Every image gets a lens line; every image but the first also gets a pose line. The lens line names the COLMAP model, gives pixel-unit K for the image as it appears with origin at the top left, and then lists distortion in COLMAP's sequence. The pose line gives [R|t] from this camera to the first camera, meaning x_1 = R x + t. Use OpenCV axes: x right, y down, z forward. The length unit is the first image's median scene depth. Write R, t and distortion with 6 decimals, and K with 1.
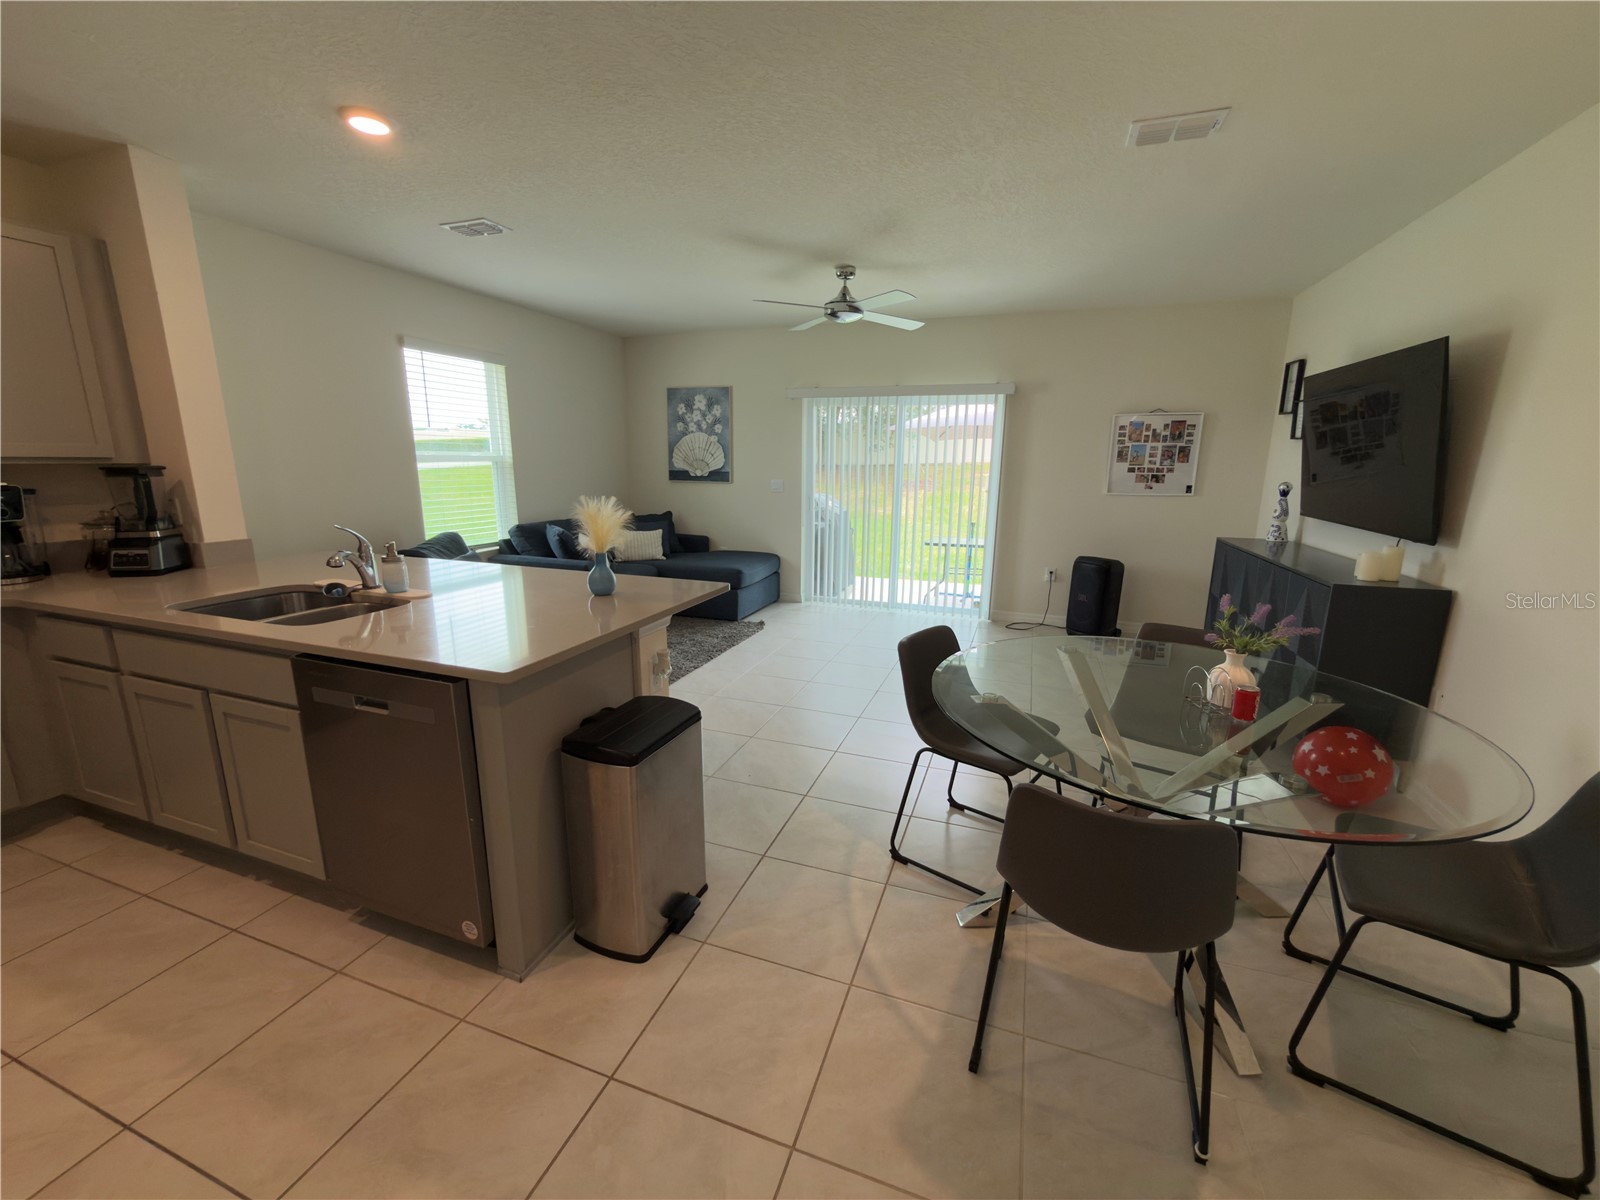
lens RADIAL K [[639.8, 0, 800.0], [0, 639.8, 597.9], [0, 0, 1]] dist [-0.000692, 0.000109]
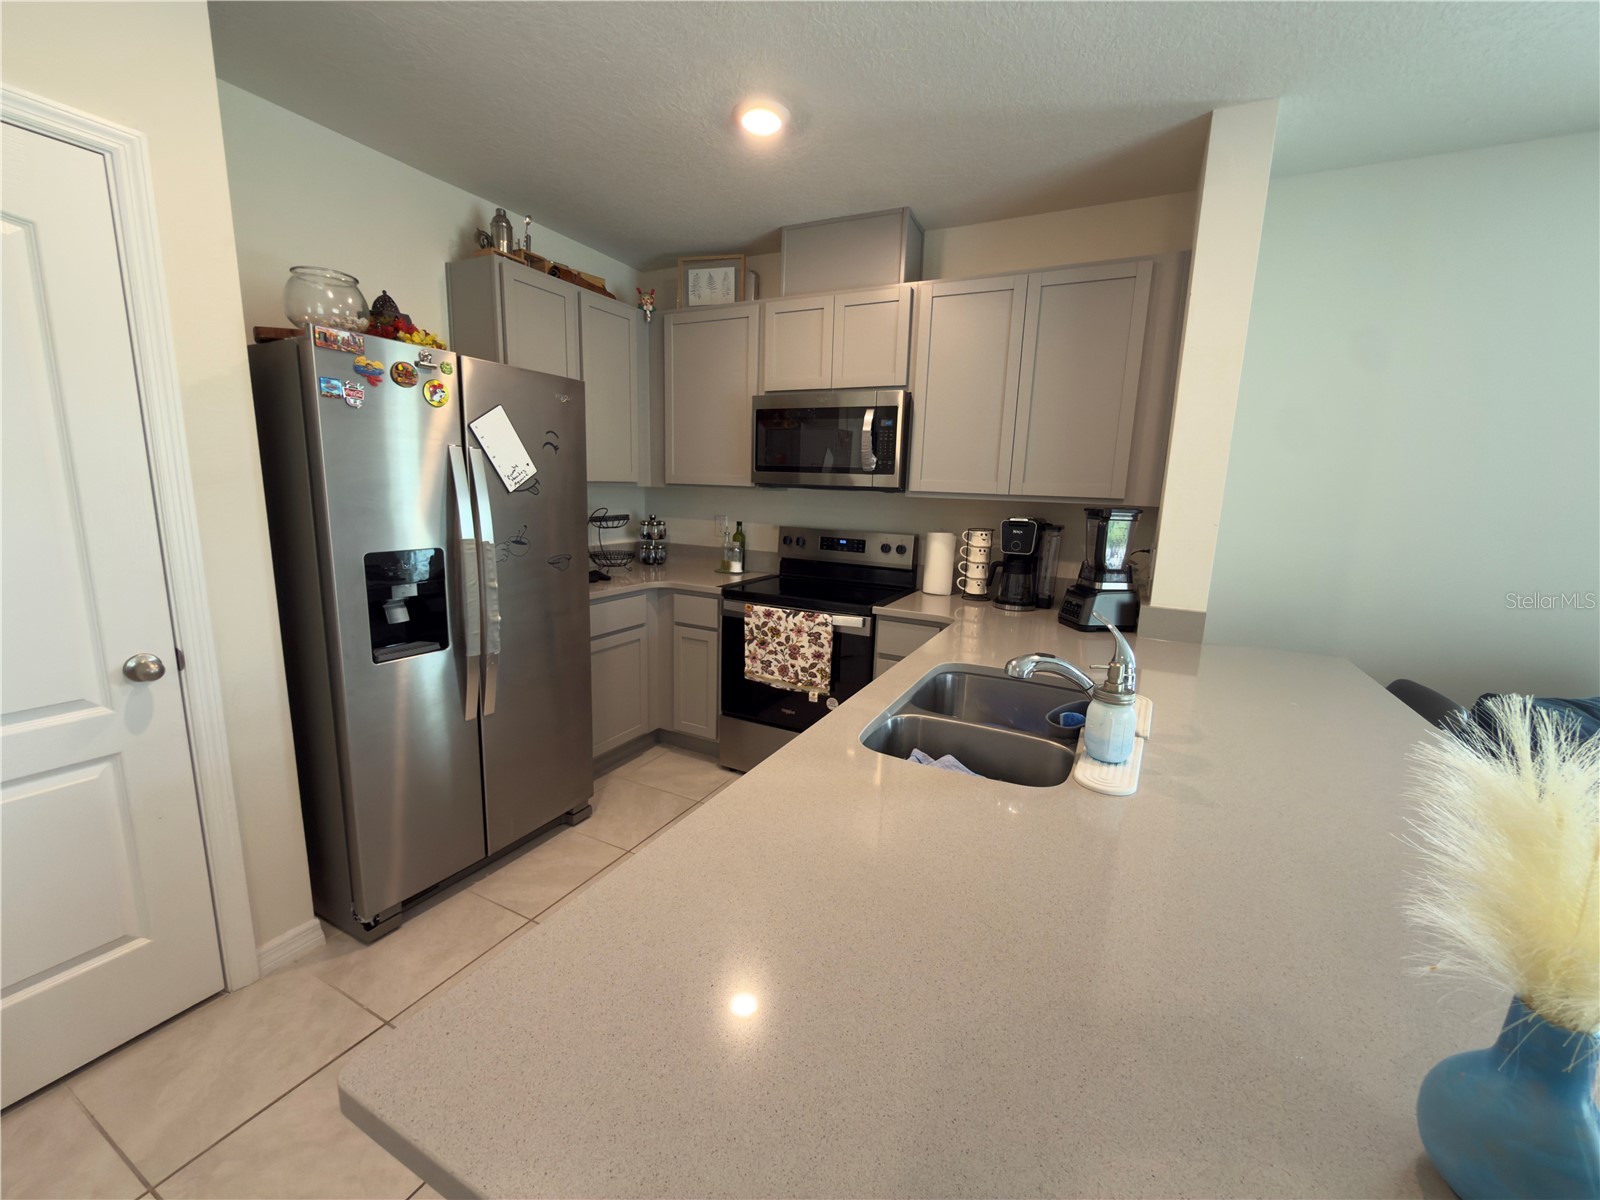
lens RADIAL K [[639.8, 0, 800.0], [0, 639.8, 597.9], [0, 0, 1]] dist [-0.000692, 0.000109]
pose [[-0.123417, 0.161118, -0.979188, -0.057639], [-0.244687, 0.951325, 0.187374, -0.078551], [0.961715, 0.262720, -0.077986, 0.363894]]
